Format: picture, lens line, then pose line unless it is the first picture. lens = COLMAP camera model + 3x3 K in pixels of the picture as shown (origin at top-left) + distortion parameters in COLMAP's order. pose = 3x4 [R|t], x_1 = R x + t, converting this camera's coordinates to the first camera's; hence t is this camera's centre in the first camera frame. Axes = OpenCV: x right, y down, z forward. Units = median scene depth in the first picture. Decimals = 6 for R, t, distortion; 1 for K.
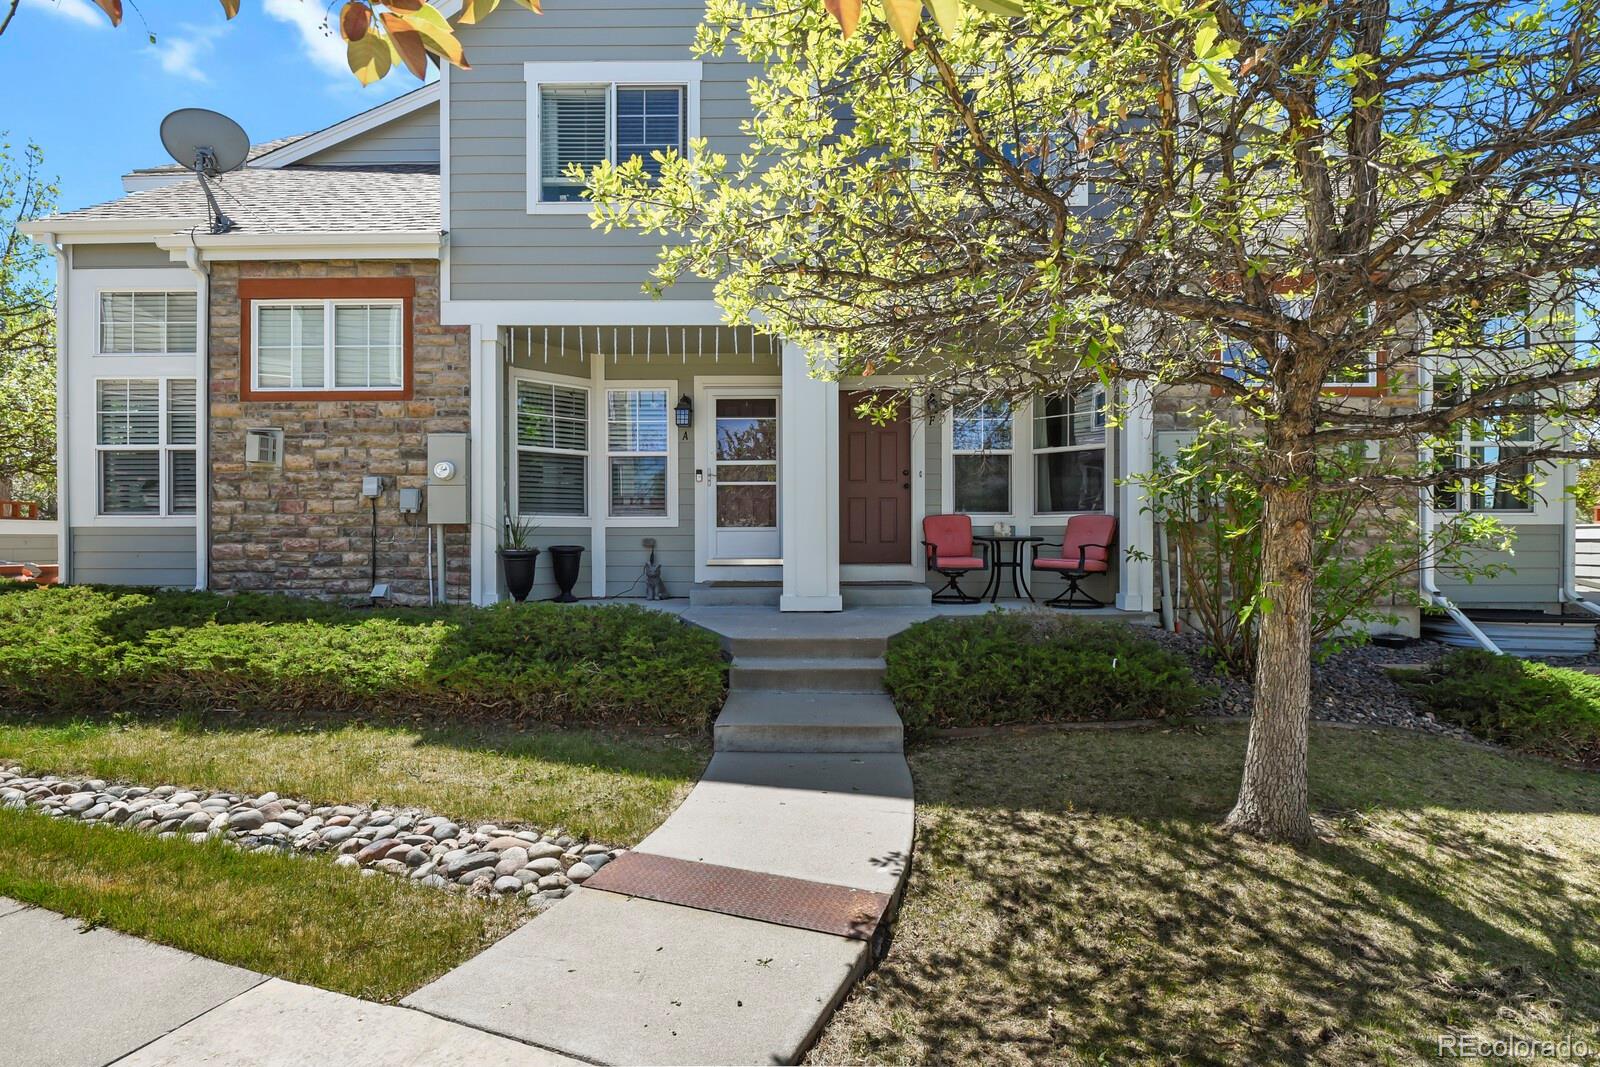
lens RADIAL K [[772.2, 0, 800.6], [0, 772.2, 535.2], [0, 0, 1]] dist [-0.002673, -0.003933]
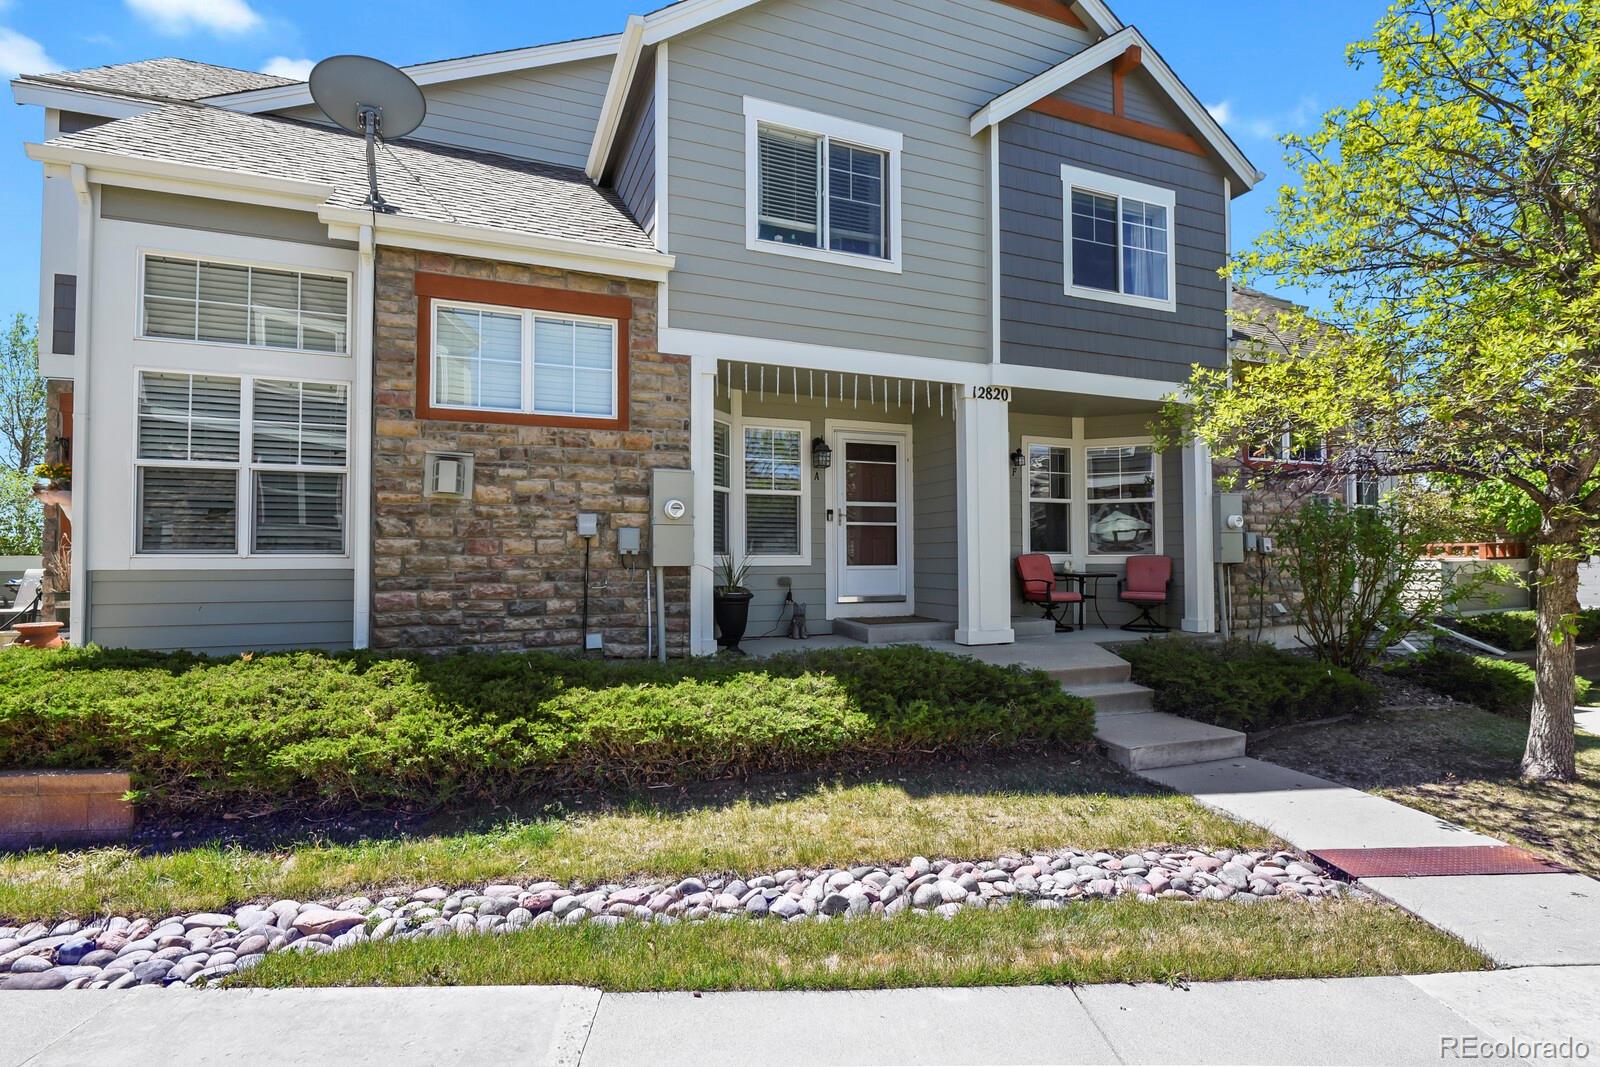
lens RADIAL K [[772.2, 0, 798.6], [0, 772.2, 535.0], [0, 0, 1]] dist [-0.002673, -0.003933]
pose [[0.921543, 0.011657, 0.388101, -0.670275], [-0.000337, 0.999573, -0.029222, -0.024867], [-0.388276, 0.026799, 0.921153, 0.081700]]
